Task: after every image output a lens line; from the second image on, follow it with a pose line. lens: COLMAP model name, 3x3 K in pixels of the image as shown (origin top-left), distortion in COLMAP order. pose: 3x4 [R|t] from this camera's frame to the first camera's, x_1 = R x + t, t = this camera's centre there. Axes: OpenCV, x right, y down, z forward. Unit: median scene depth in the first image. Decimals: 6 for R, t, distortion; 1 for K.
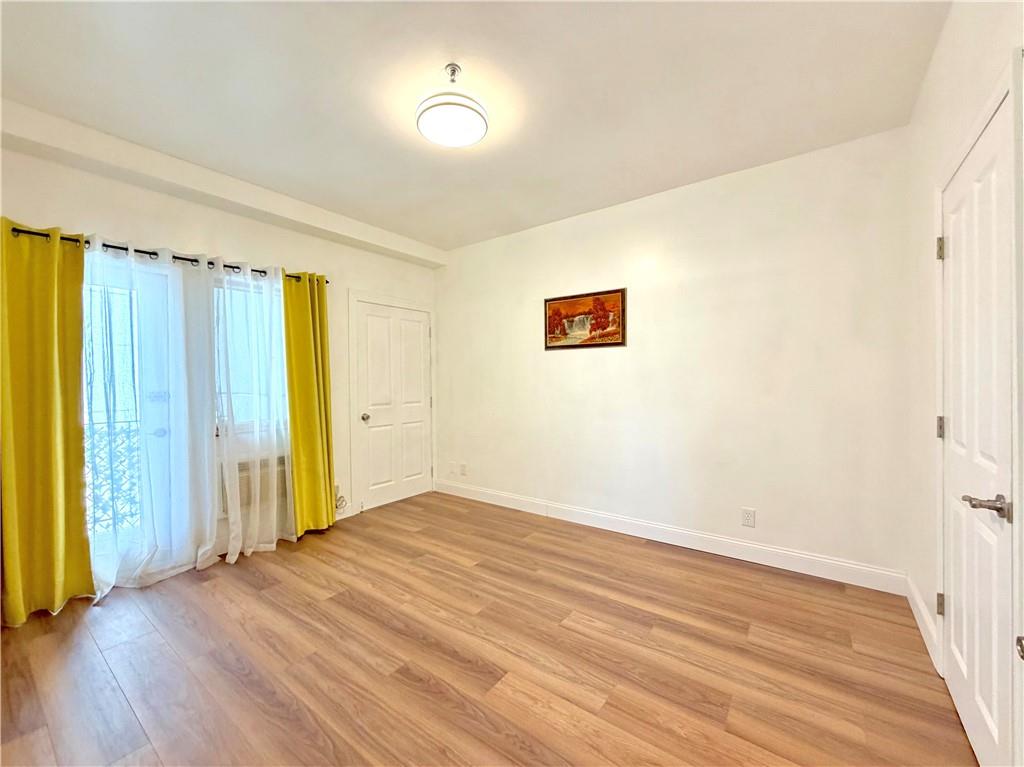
lens RADIAL K [[410.8, 0, 512.0], [0, 410.8, 383.5], [0, 0, 1]] dist [0.000023, -0.000104]
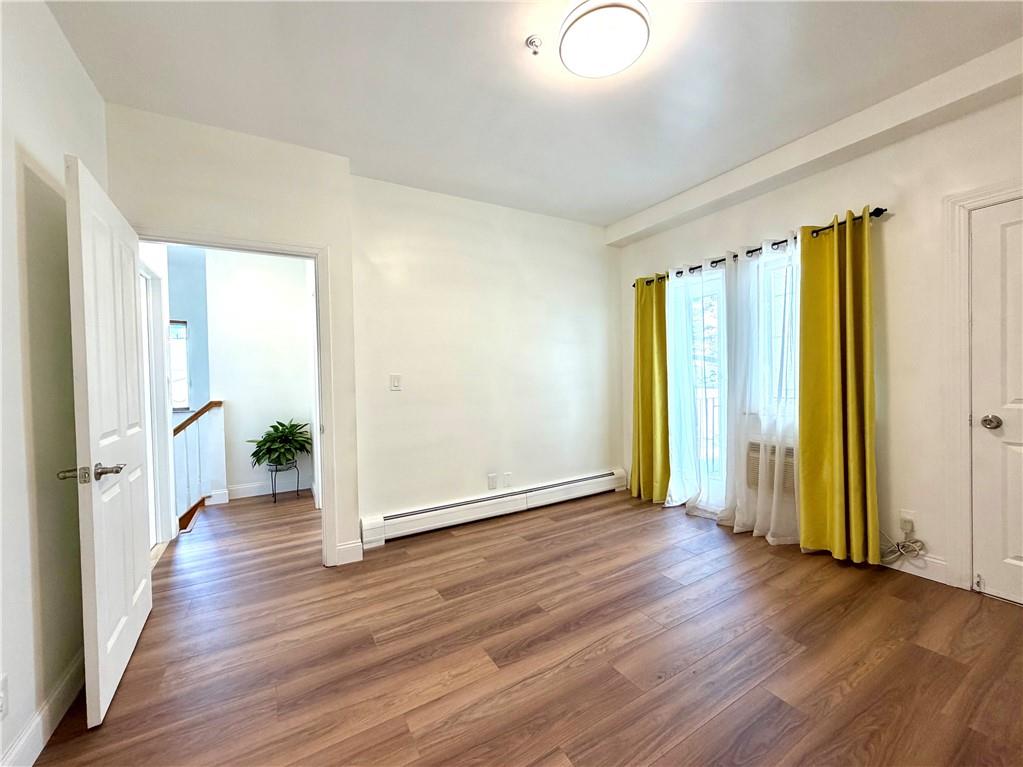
lens RADIAL K [[402.5, 0, 503.3], [0, 402.5, 382.9], [0, 0, 1]] dist [-0.000594, 0.000080]
pose [[-0.403646, 0.031131, -0.914385, 0.651288], [0.019554, 0.999486, 0.025396, 0.008512], [0.914706, -0.007629, -0.404048, 1.097985]]
